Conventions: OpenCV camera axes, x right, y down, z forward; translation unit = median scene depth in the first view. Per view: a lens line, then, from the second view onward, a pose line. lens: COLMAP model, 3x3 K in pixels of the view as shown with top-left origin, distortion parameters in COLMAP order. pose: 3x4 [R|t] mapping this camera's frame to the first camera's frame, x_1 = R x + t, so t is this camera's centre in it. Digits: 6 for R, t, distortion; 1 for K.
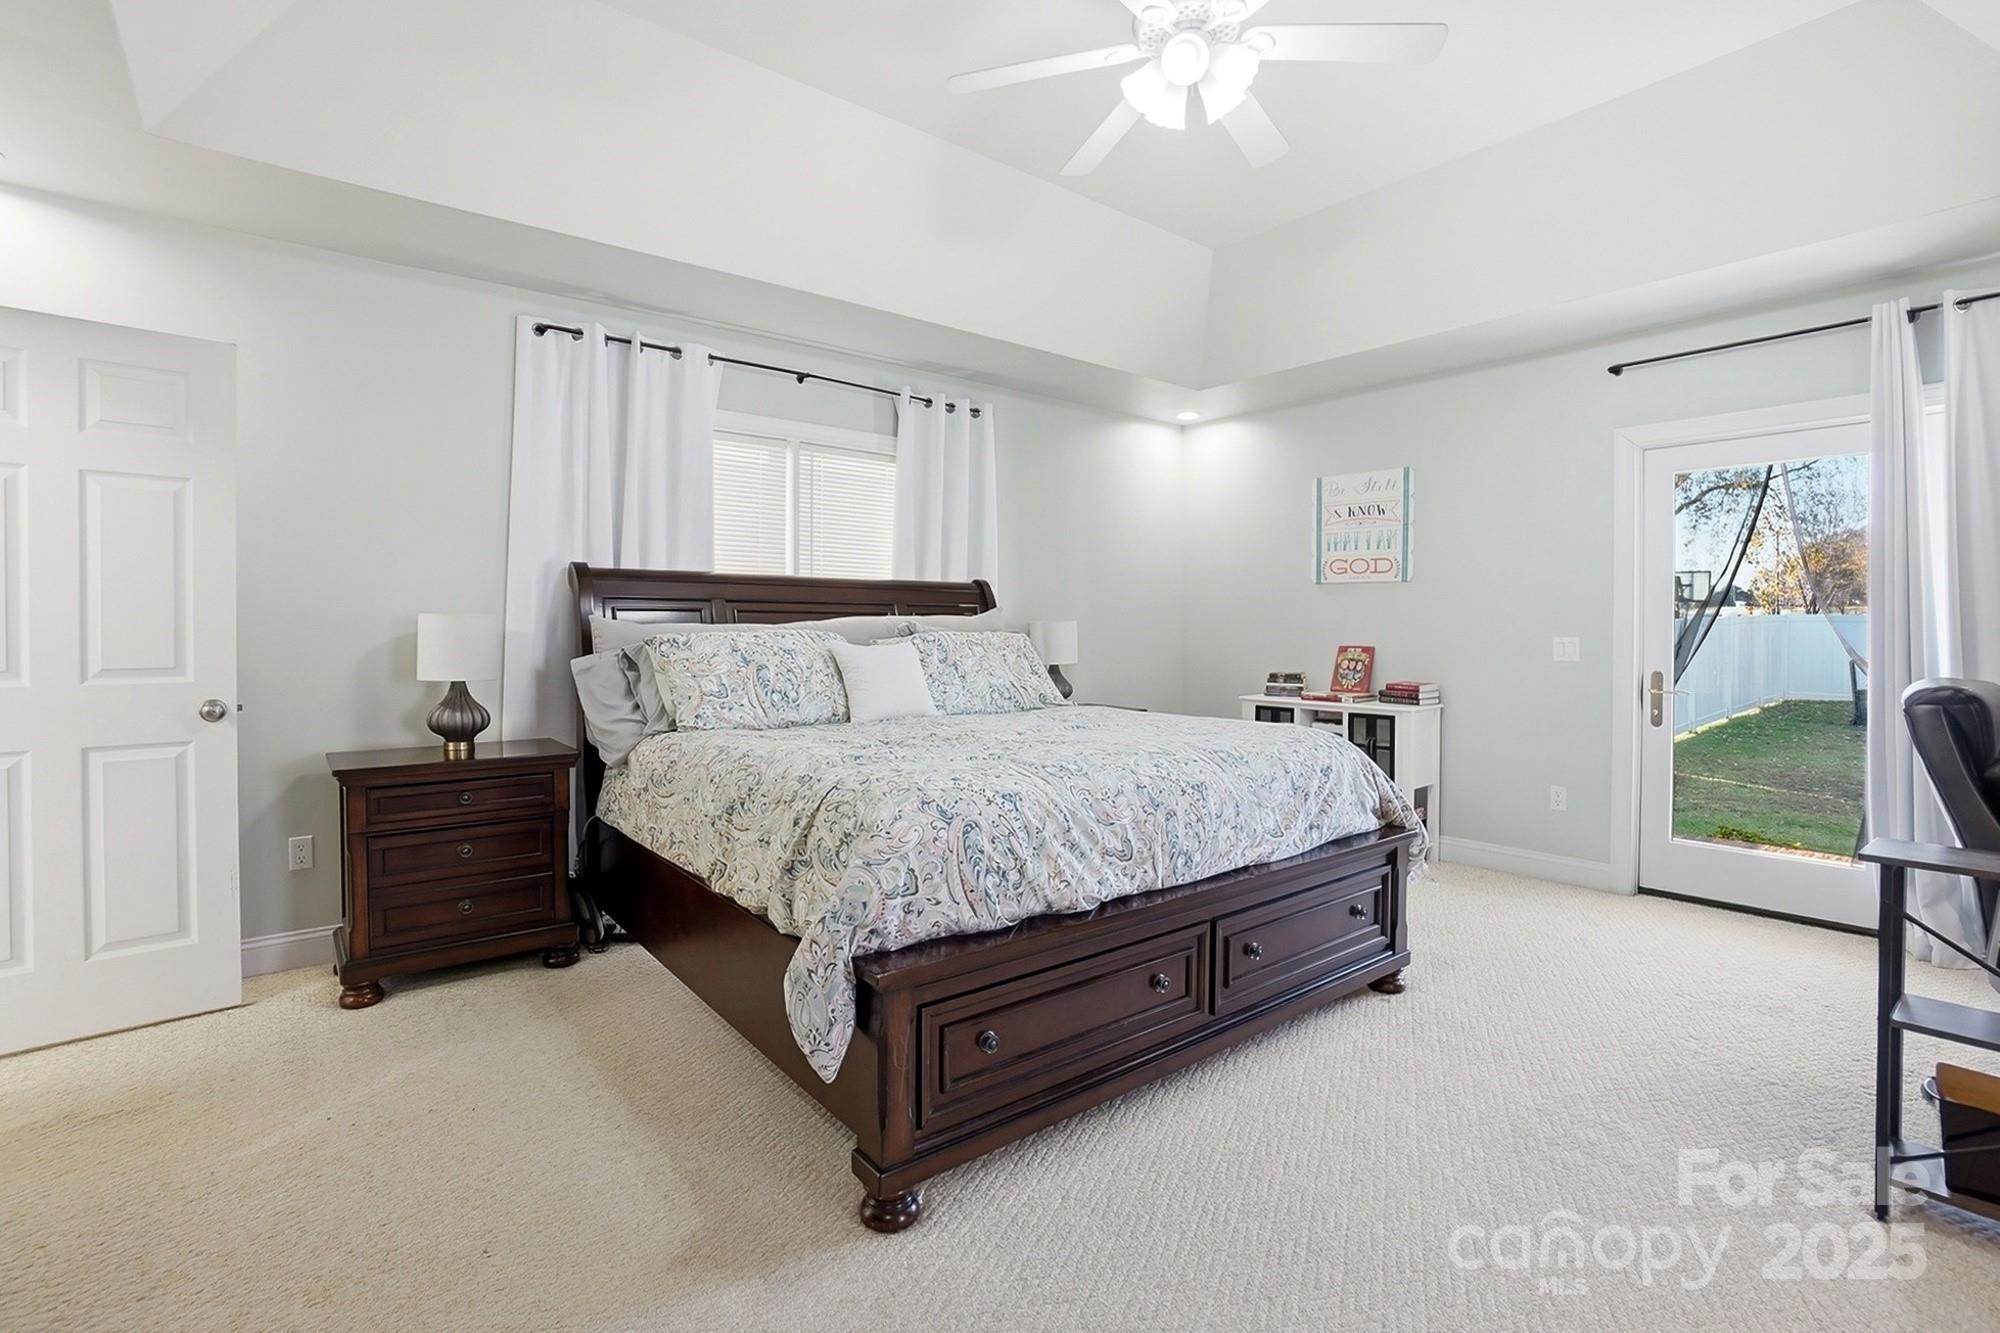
lens RADIAL K [[886.2, 0, 988.1], [0, 886.2, 658.7], [0, 0, 1]] dist [-0.062373, 0.020430]
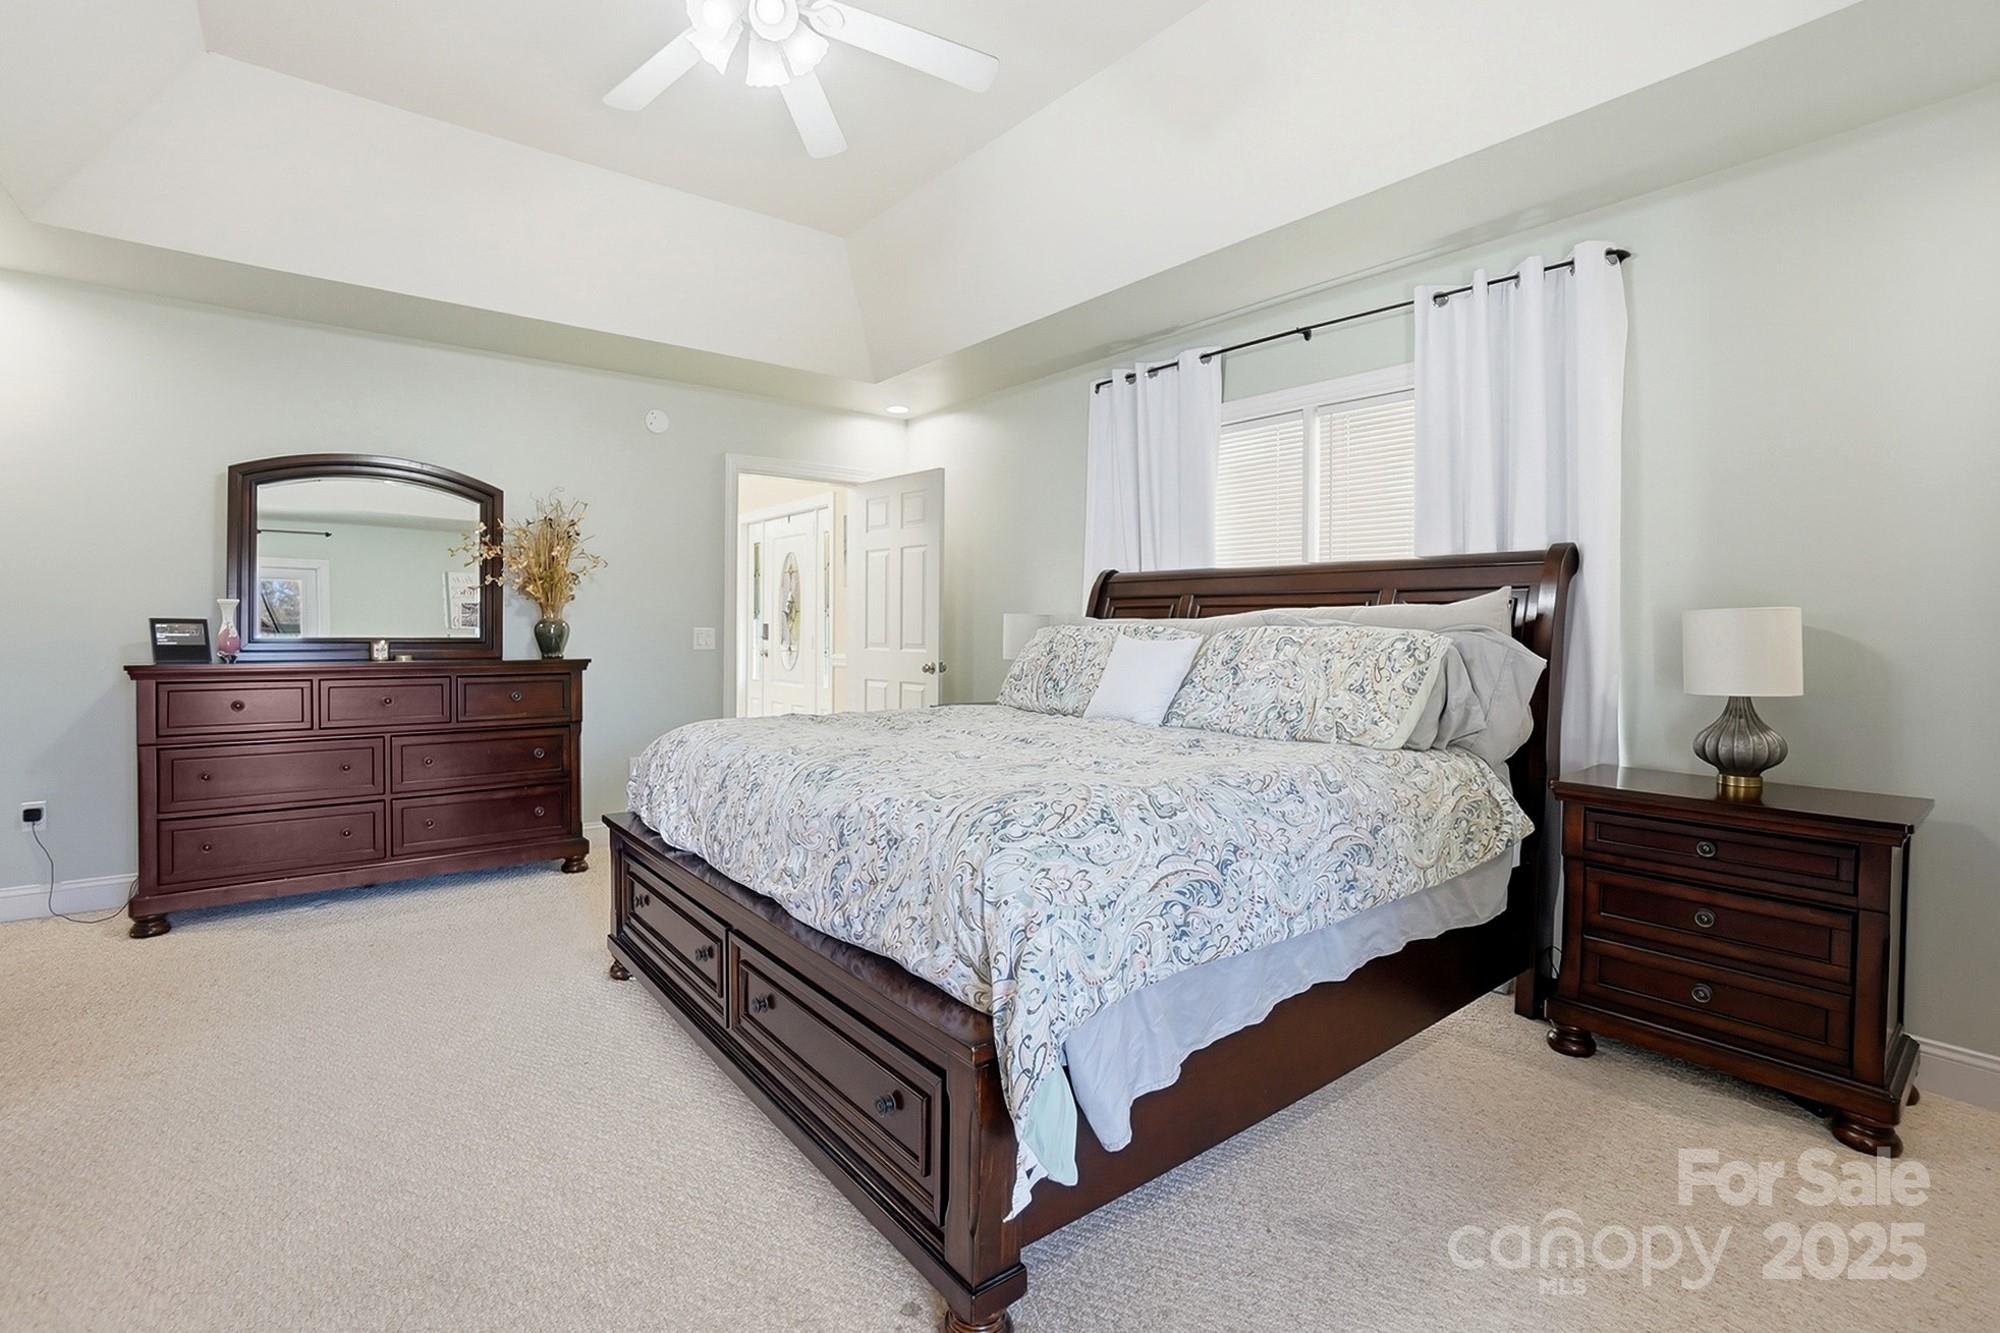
lens RADIAL K [[893.1, 0, 1000.8], [0, 893.1, 629.3], [0, 0, 1]] dist [-0.060940, 0.021031]
pose [[0.010809, -0.010504, -0.999886, 0.704228], [-0.052055, 0.998583, -0.011053, -0.005741], [0.998586, 0.052168, 0.010246, 0.773735]]
